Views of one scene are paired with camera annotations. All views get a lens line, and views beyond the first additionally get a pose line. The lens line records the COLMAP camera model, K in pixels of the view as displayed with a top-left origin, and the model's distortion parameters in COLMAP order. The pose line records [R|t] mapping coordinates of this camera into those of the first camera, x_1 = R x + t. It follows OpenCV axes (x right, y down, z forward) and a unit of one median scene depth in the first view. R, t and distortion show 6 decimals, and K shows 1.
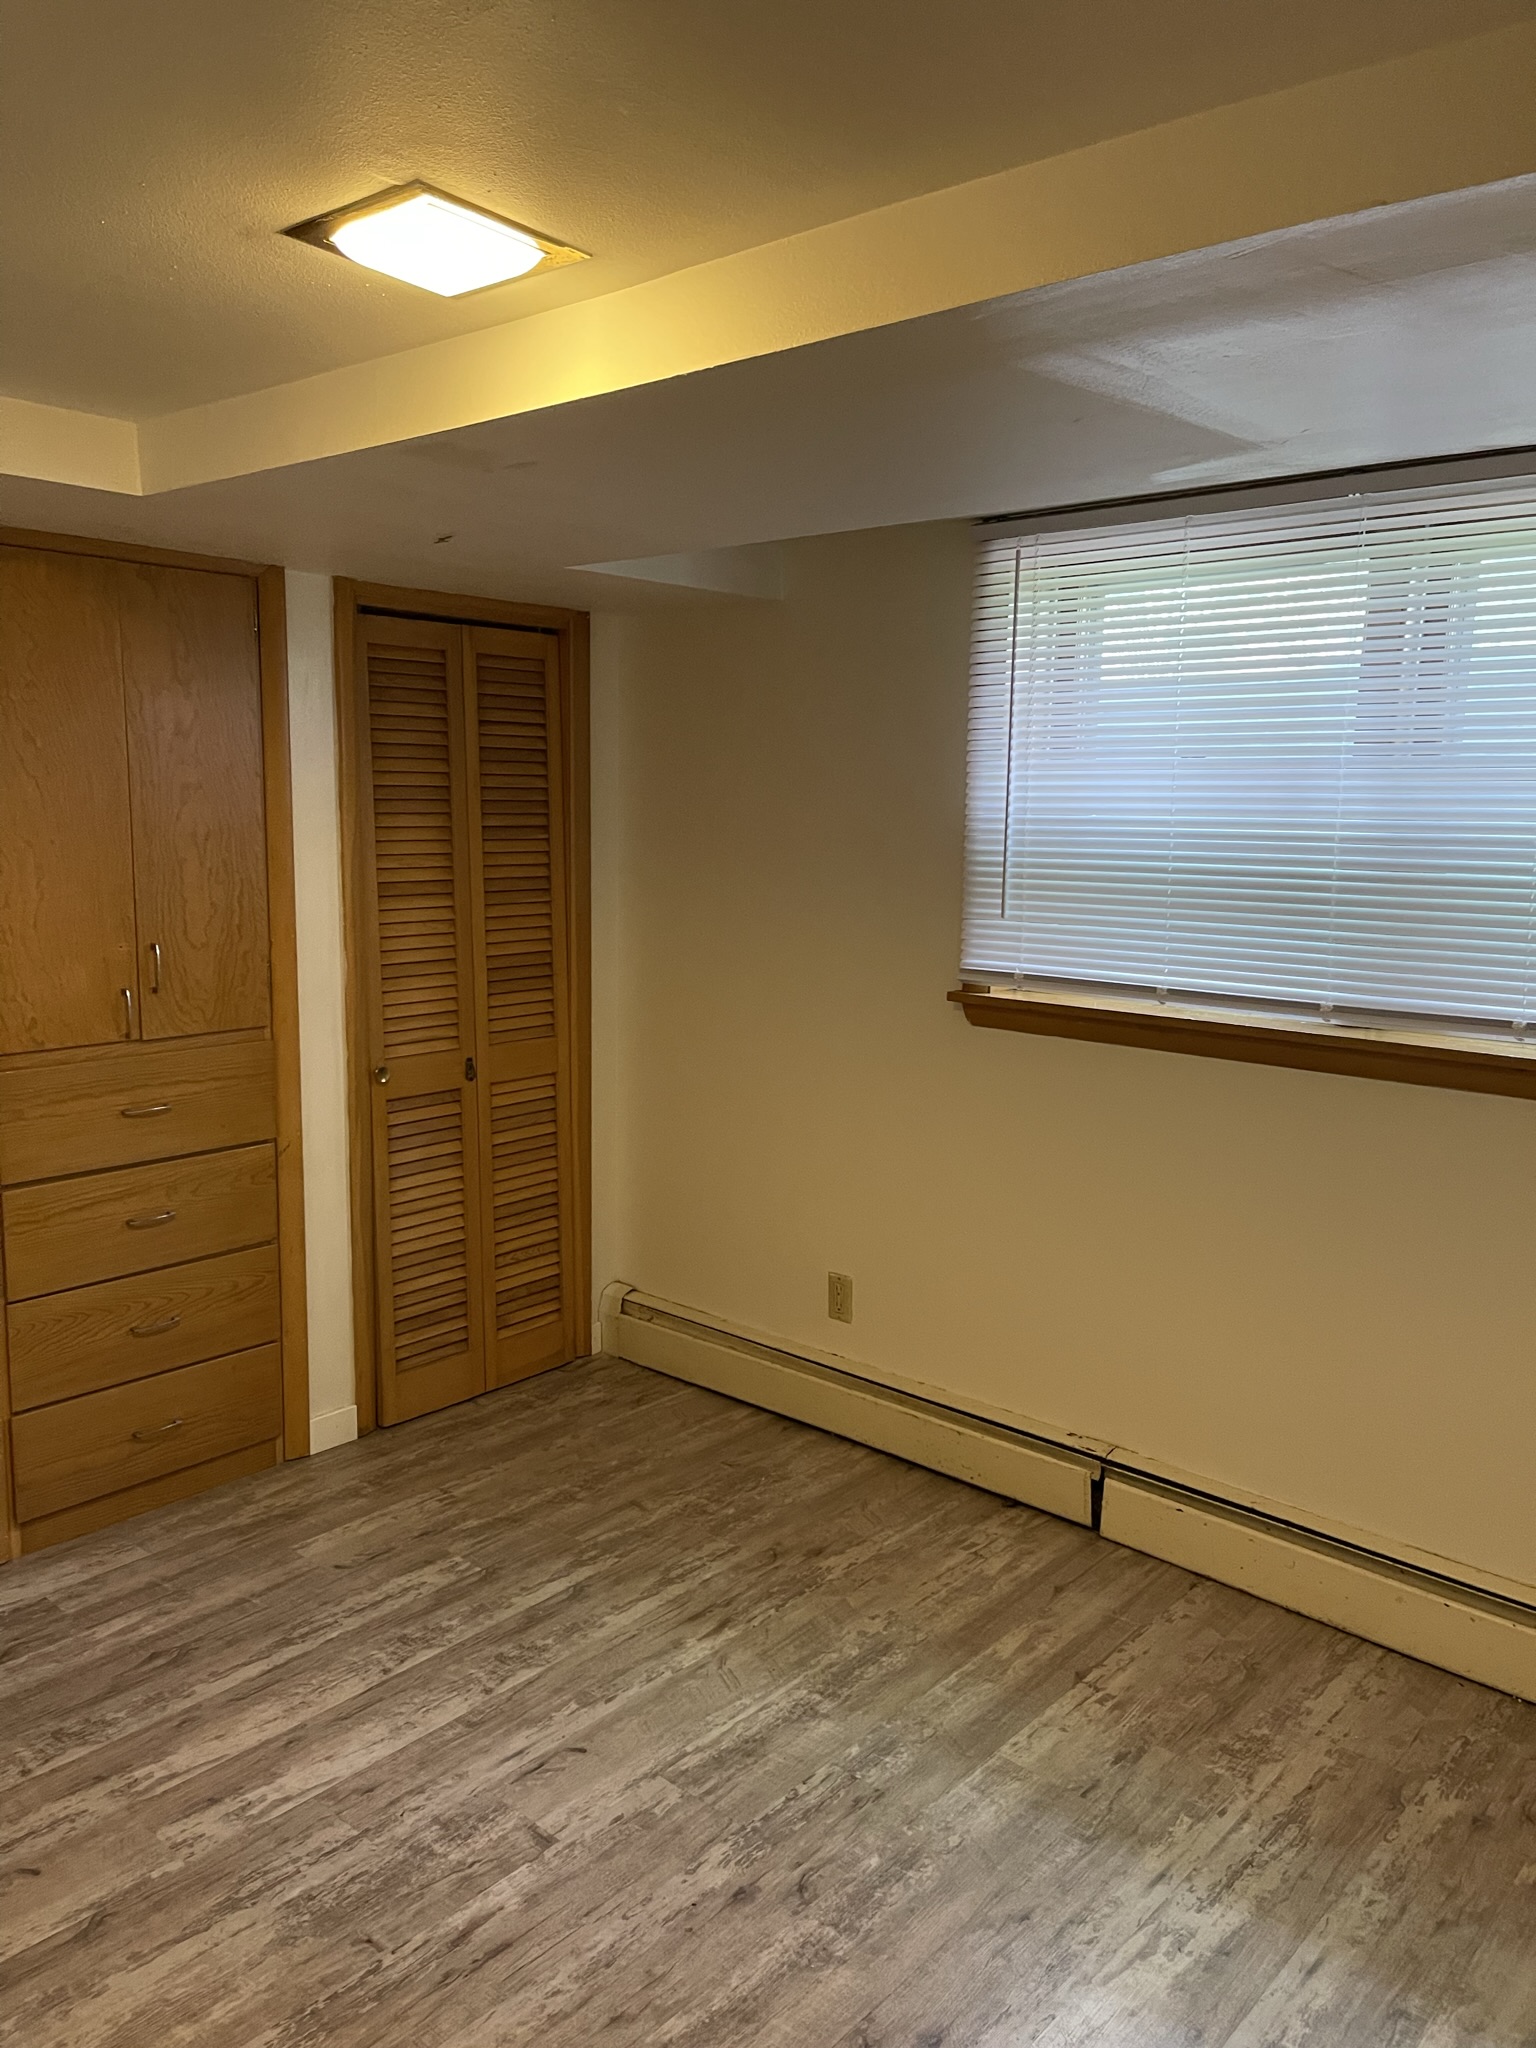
lens RADIAL K [[1536.9, 0, 750.6], [0, 1536.9, 1013.5], [0, 0, 1]] dist [0.041865, -0.067017]
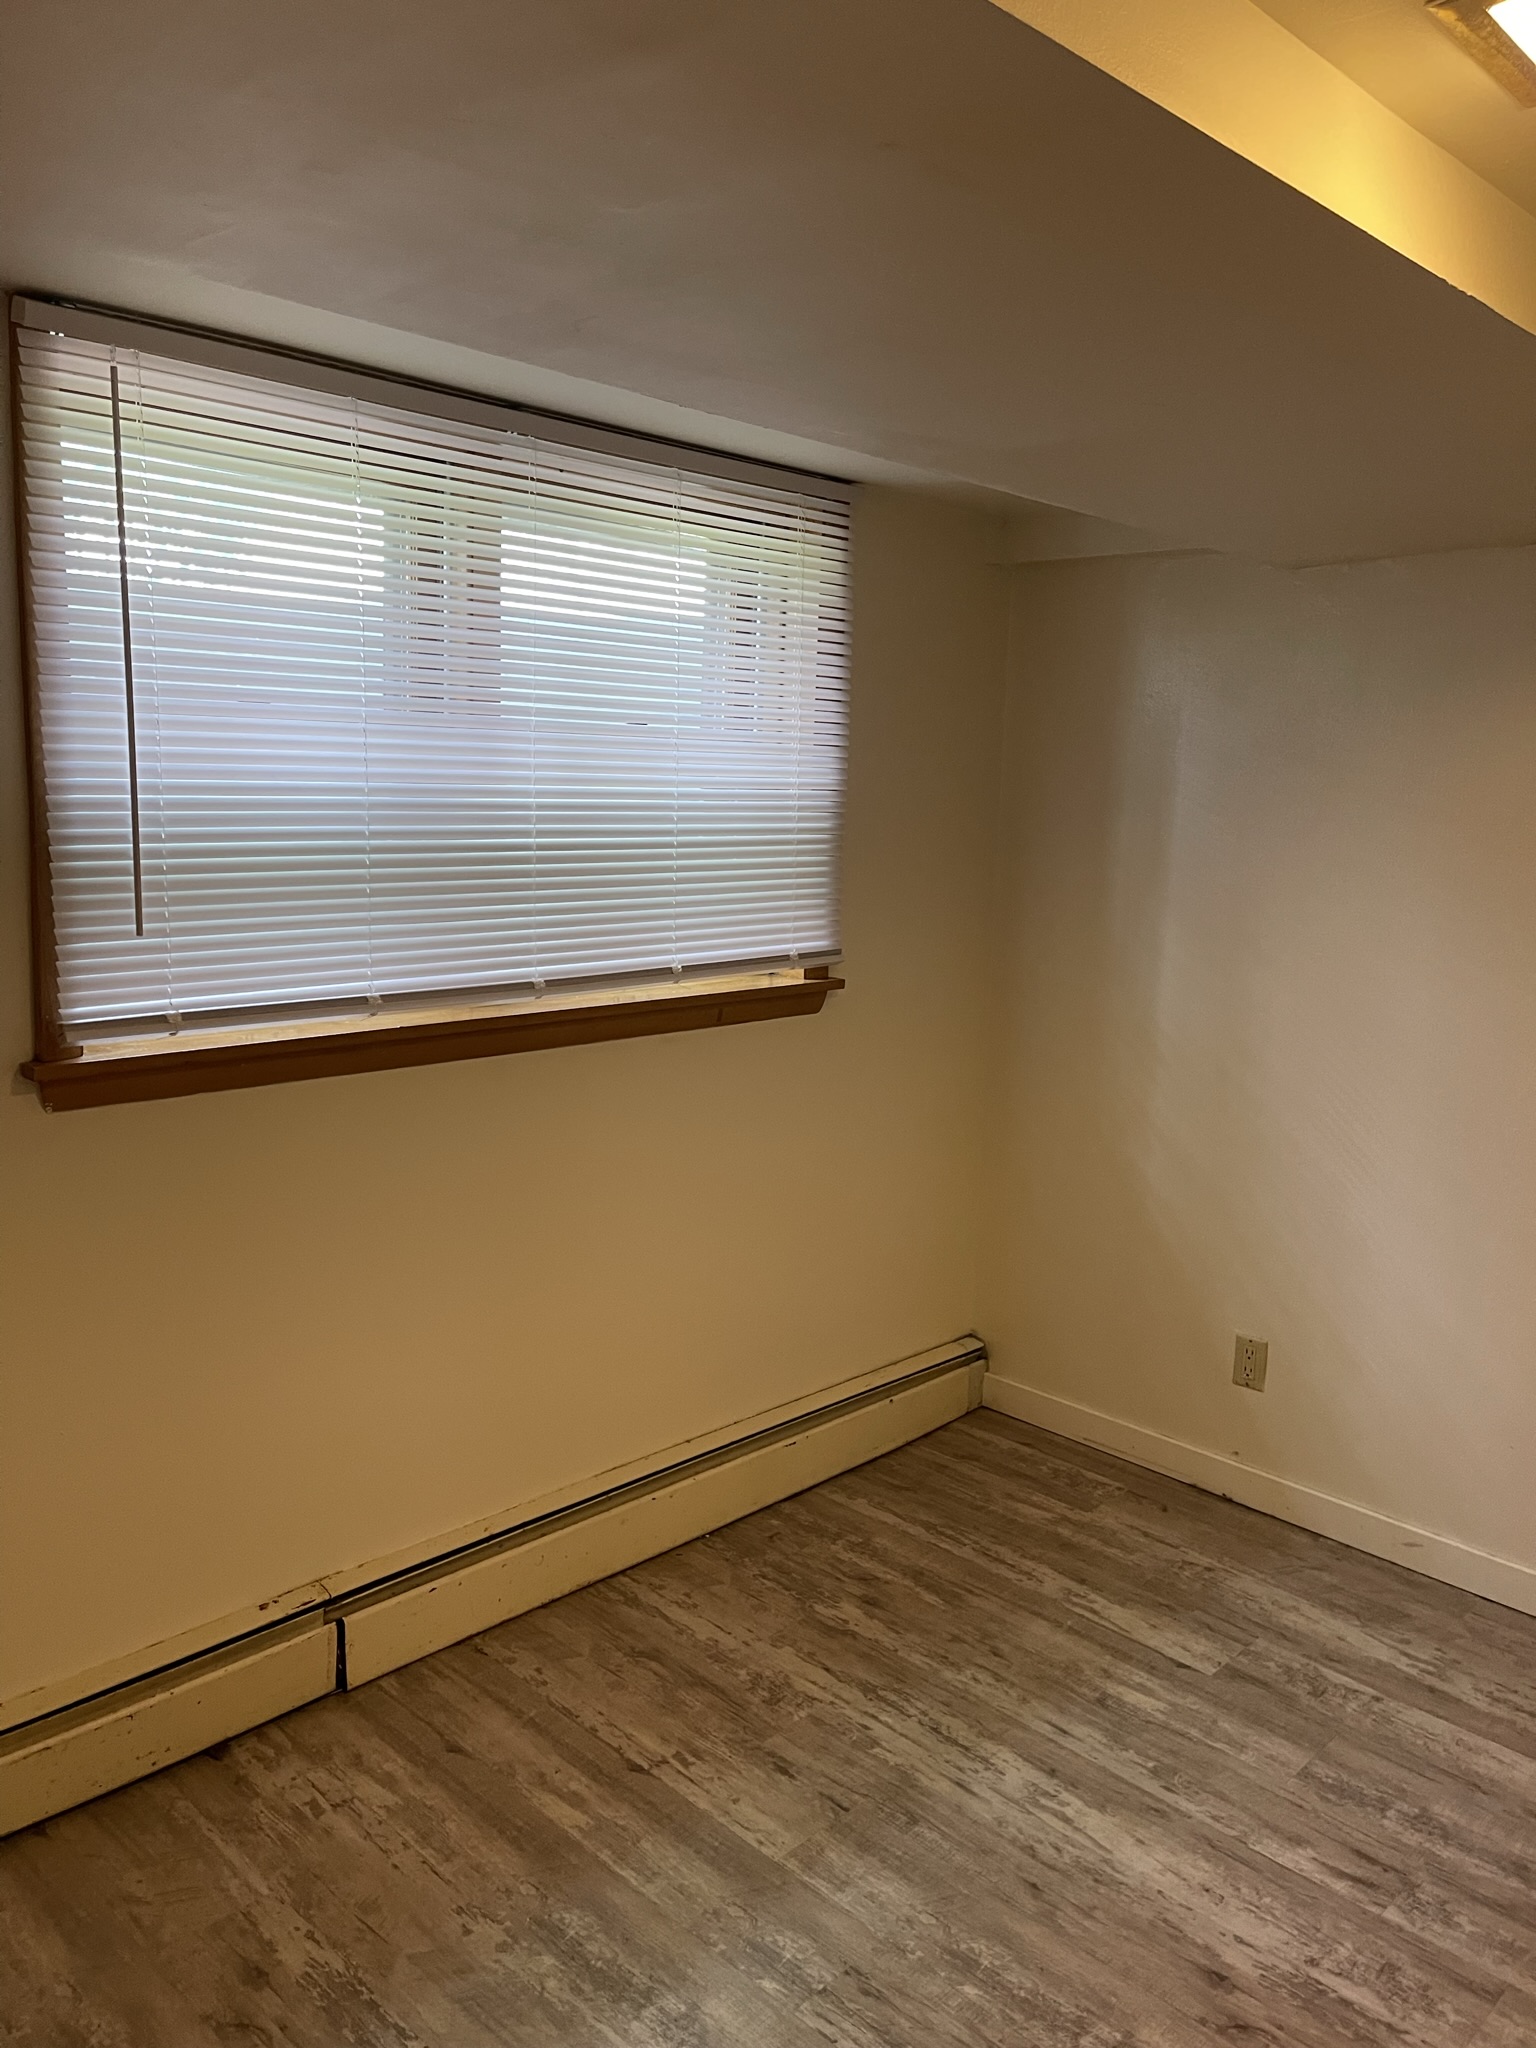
lens RADIAL K [[1536.9, 0, 751.4], [0, 1536.9, 1029.4], [0, 0, 1]] dist [0.041865, -0.067017]
pose [[0.050675, -0.177891, 0.982745, -0.572556], [0.123263, 0.977599, 0.170603, -0.123124], [-0.991079, 0.112490, 0.071467, 0.829998]]
